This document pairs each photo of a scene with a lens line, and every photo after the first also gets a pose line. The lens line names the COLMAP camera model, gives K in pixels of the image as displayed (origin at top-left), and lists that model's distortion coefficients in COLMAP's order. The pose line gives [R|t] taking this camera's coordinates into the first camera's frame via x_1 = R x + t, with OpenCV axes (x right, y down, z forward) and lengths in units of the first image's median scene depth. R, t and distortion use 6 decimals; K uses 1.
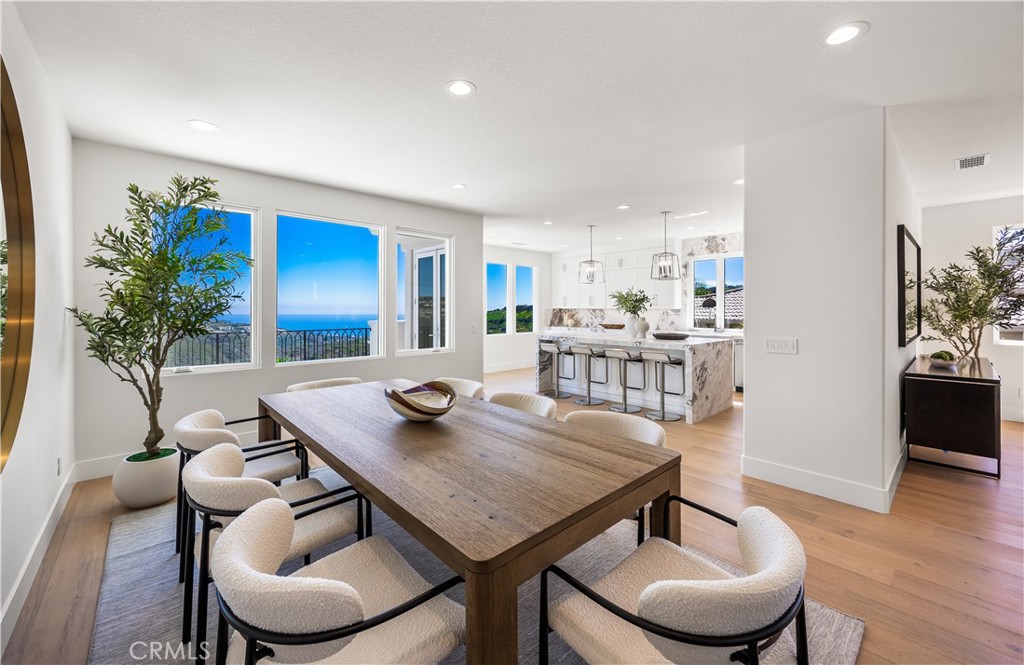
lens RADIAL K [[378.1, 0, 510.3], [0, 378.1, 312.1], [0, 0, 1]] dist [-0.008253, 0.000353]
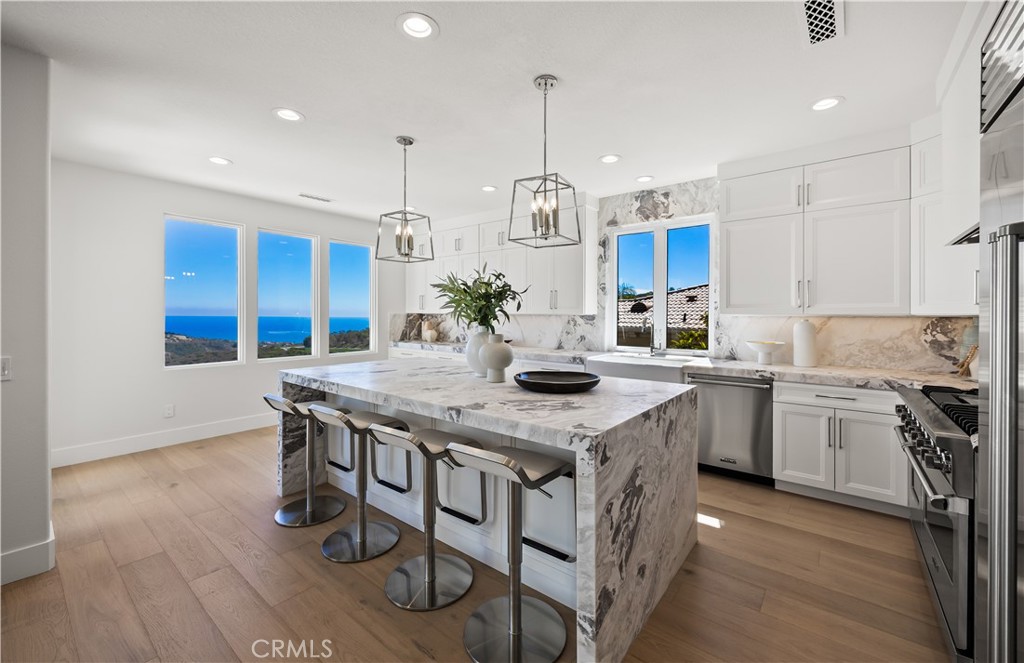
lens RADIAL K [[378.1, 0, 479.1], [0, 378.1, 320.8], [0, 0, 1]] dist [-0.008253, 0.000353]
pose [[0.996009, 0.001820, 0.089229, 0.269918], [-0.002674, 0.999952, 0.009456, -0.005047], [-0.089208, -0.009657, 0.995966, 0.530330]]
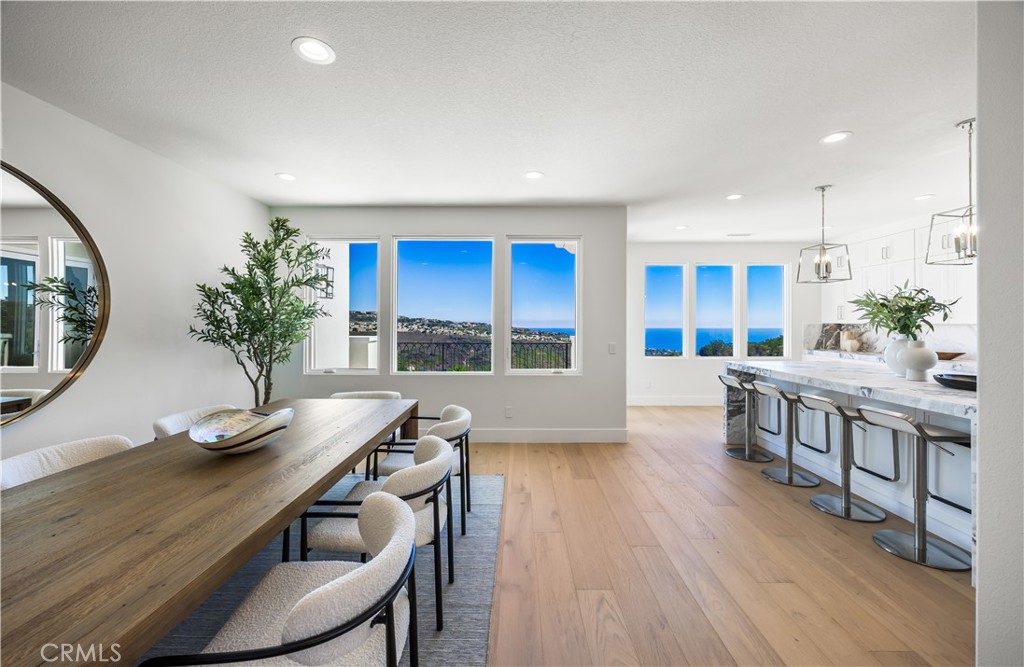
lens RADIAL K [[378.1, 0, 553.4], [0, 378.1, 322.2], [0, 0, 1]] dist [-0.008253, 0.000353]
pose [[0.756052, -0.001311, -0.654510, 0.287499], [-0.007305, 0.999919, -0.010442, -0.002160], [0.654471, 0.012676, 0.755981, 0.269032]]
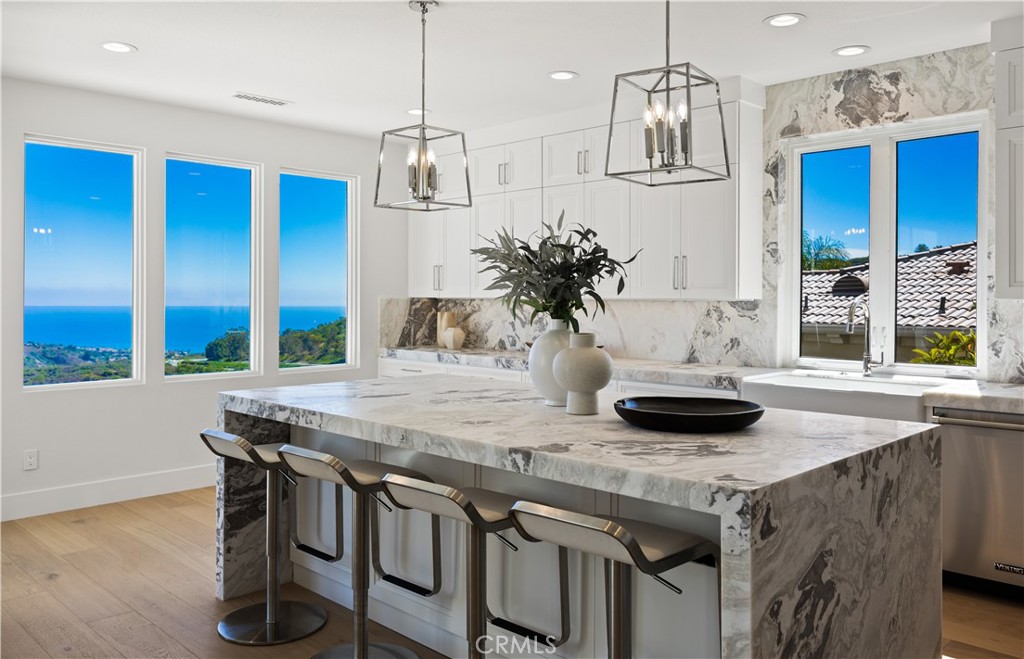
lens RADIAL K [[726.4, 0, 462.0], [0, 726.4, 308.6], [0, 0, 1]] dist [-0.010626, 0.001212]
pose [[0.999984, 0.002852, -0.004811, 0.250728], [-0.002827, 0.999982, 0.005276, -0.004630], [0.004826, -0.005262, 0.999975, 0.473625]]
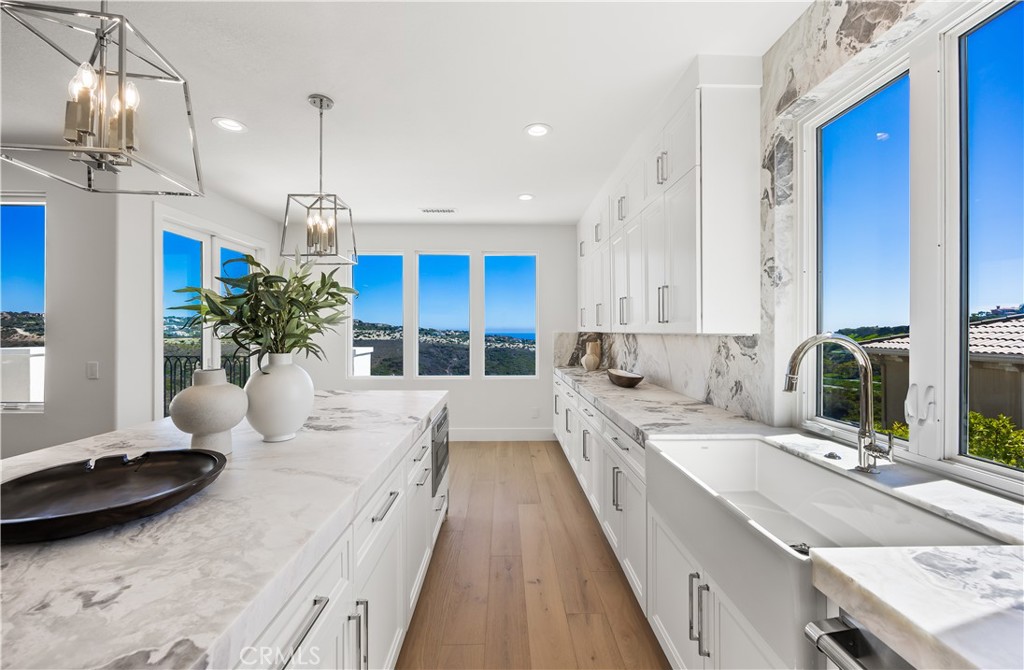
lens RADIAL K [[378.1, 0, 560.0], [0, 378.1, 336.2], [0, 0, 1]] dist [-0.008253, 0.000353]
pose [[0.764381, 0.009801, -0.644691, 0.640009], [-0.008199, 0.999951, 0.005481, -0.009899], [0.644713, 0.001097, 0.764424, 0.903658]]
